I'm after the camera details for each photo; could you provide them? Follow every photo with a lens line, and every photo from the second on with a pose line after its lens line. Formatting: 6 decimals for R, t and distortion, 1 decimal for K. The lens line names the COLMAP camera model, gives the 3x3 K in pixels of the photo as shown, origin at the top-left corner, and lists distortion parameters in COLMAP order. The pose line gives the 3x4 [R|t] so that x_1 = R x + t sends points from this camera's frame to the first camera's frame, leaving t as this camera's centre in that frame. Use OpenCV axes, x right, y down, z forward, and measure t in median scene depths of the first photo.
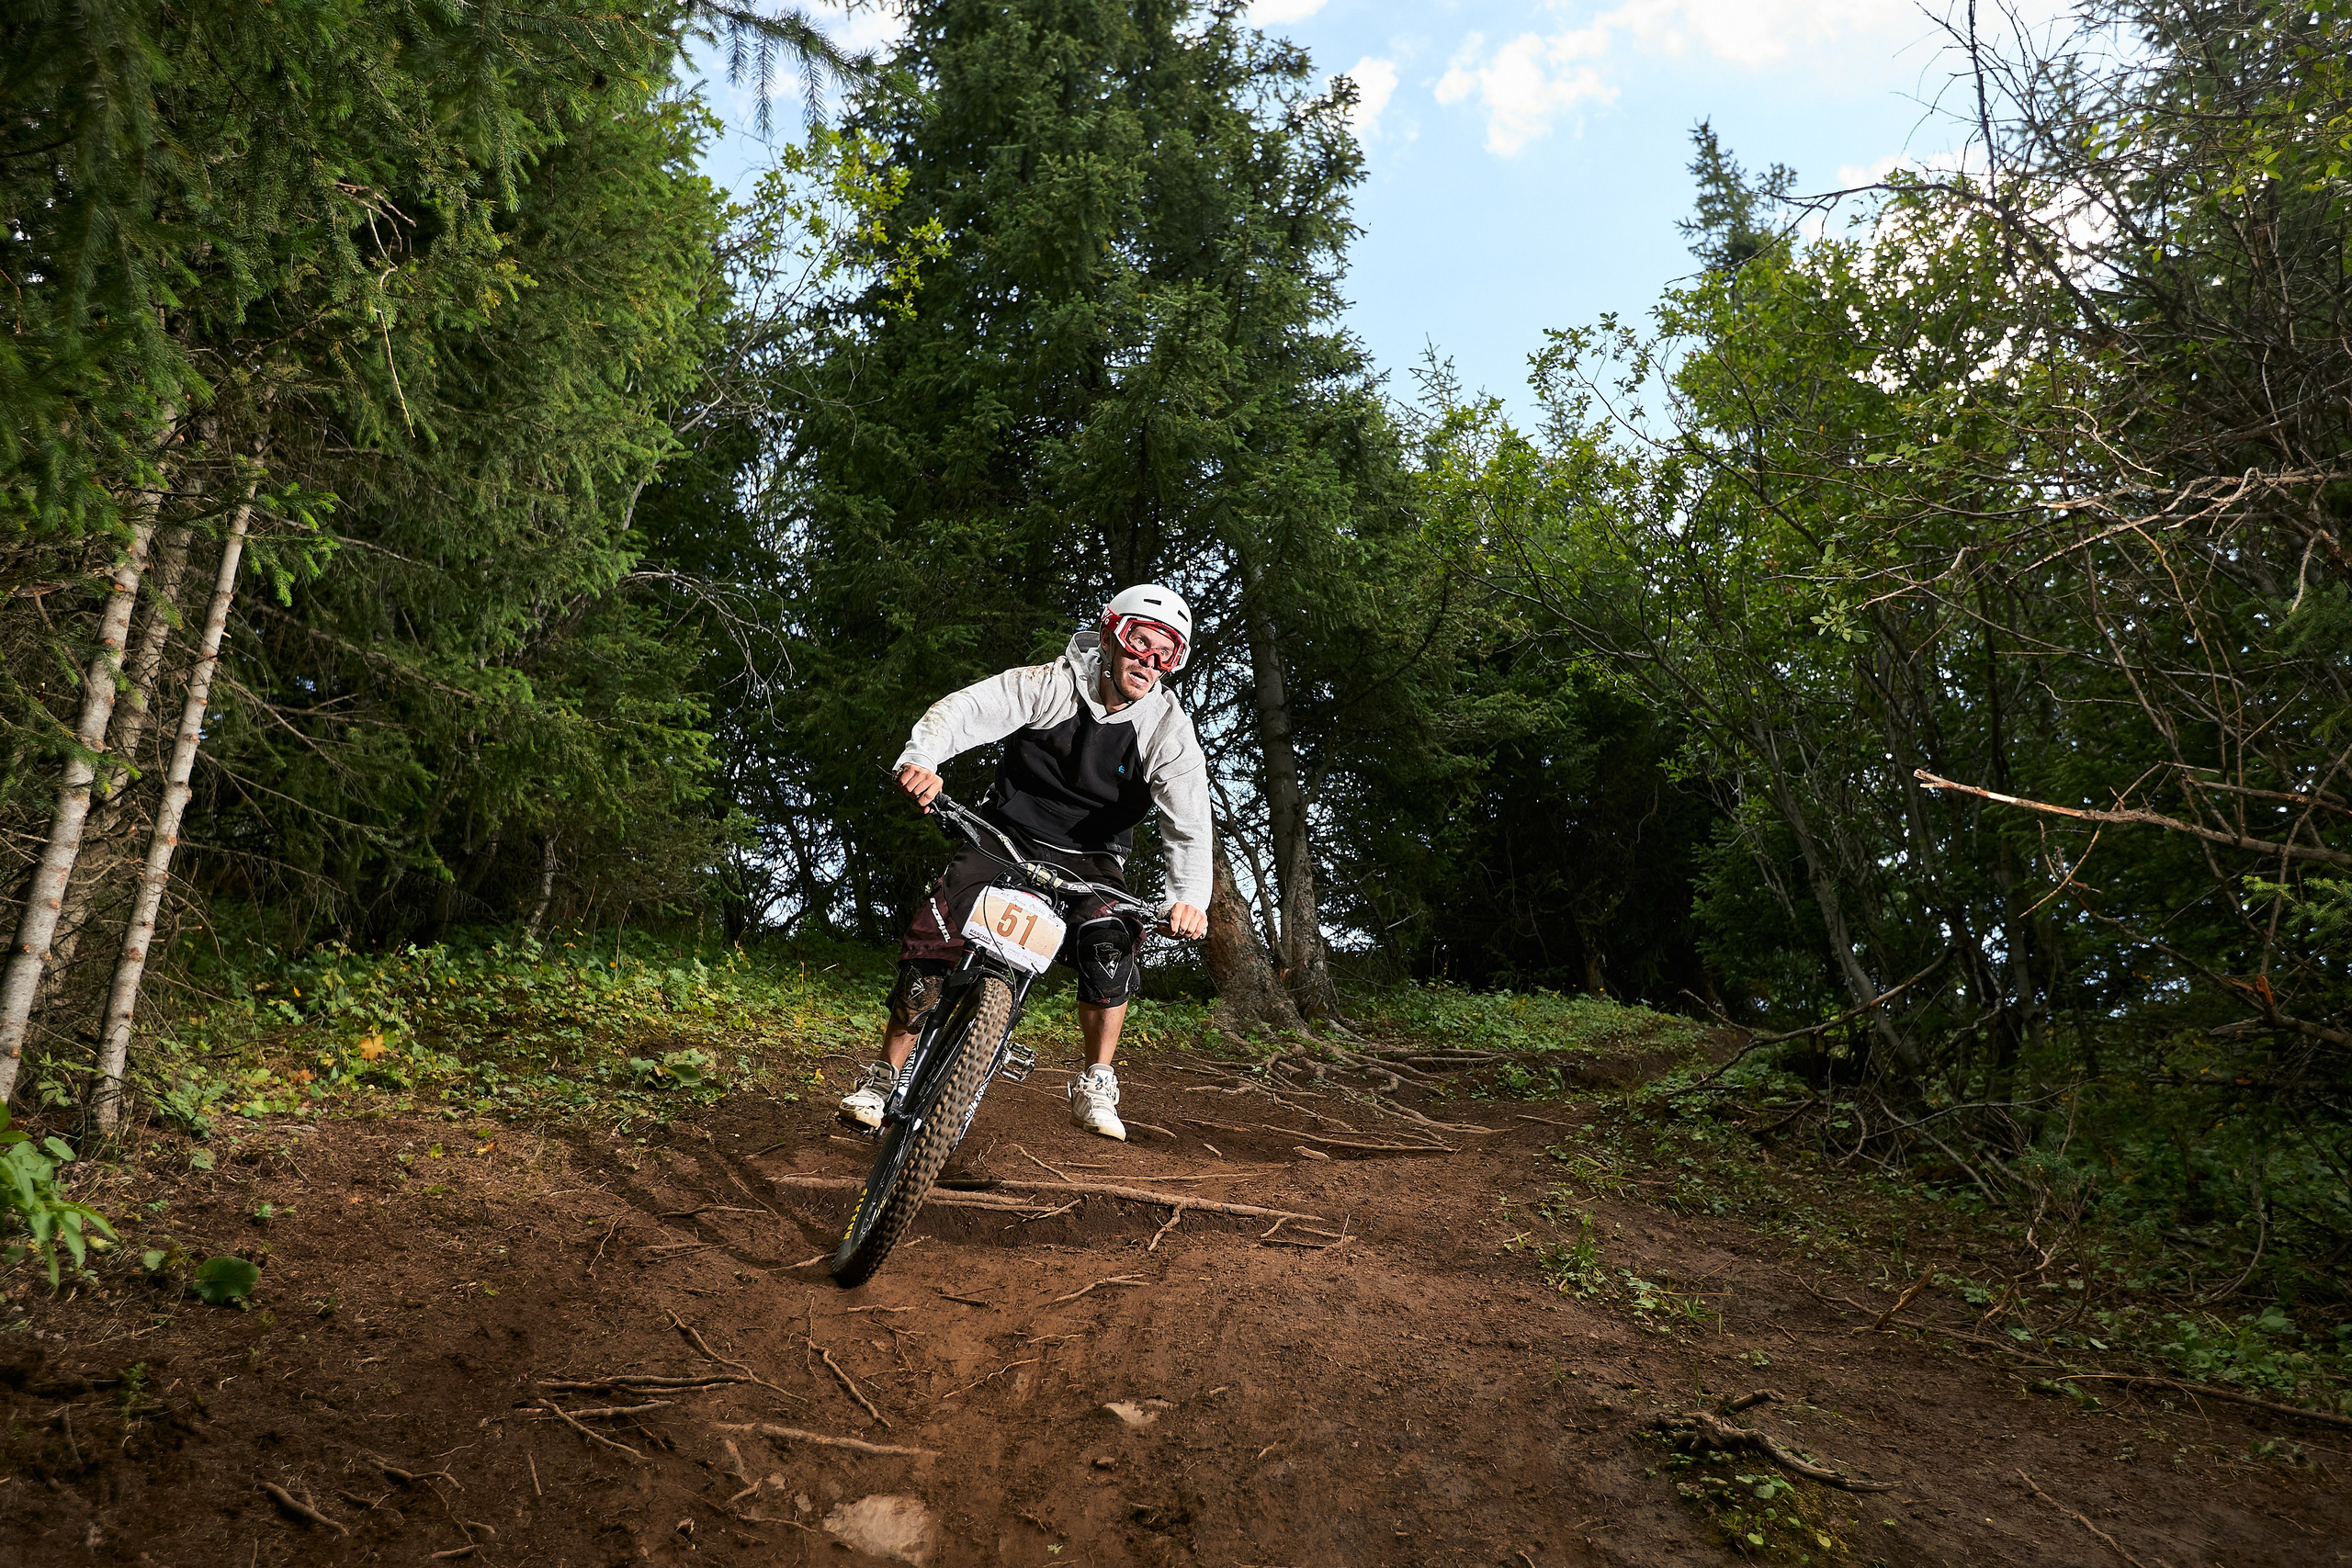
lens RADIAL K [[1683.0, 0, 1176.5], [0, 1683.0, 792.1], [0, 0, 1]] dist [0.001168, 0.000124]
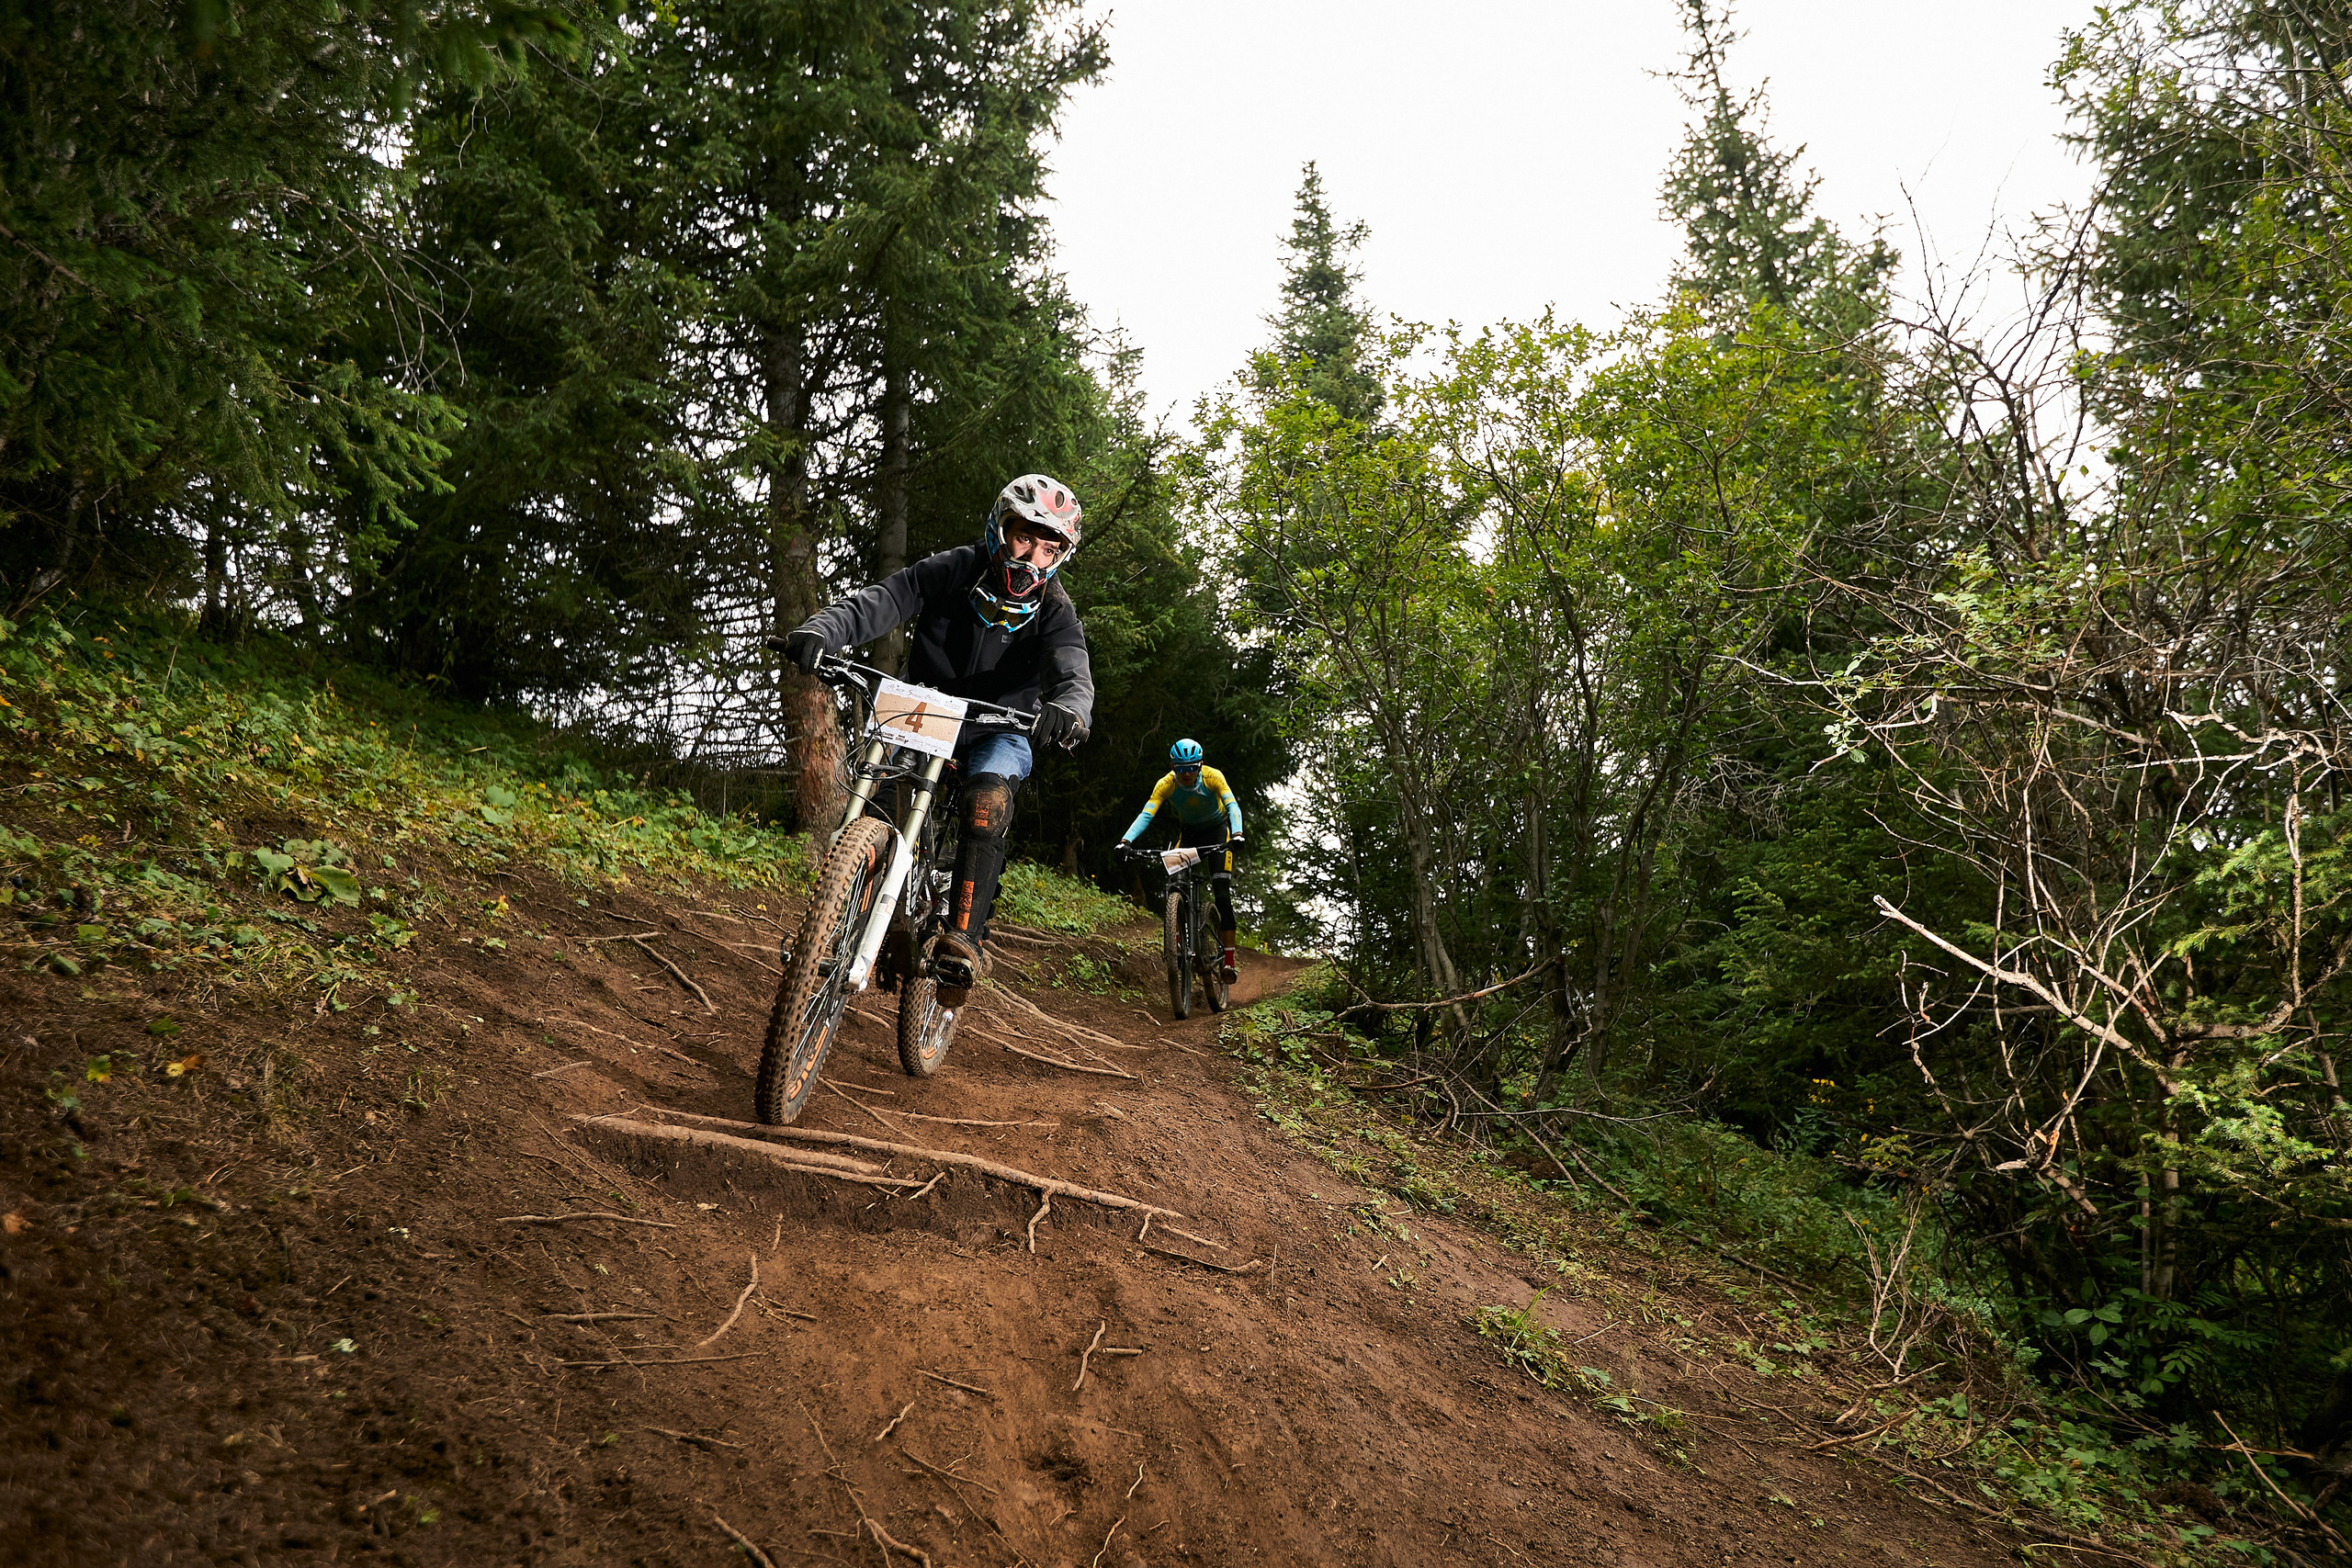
lens RADIAL K [[1393.9, 0, 1179.5], [0, 1393.9, 770.6], [0, 0, 1]] dist [-0.002519, 0.003208]
pose [[0.880364, 0.222946, 0.418633, -0.233360], [-0.263020, 0.963971, 0.039748, -0.006239], [-0.394689, -0.145102, 0.907285, 0.291132]]
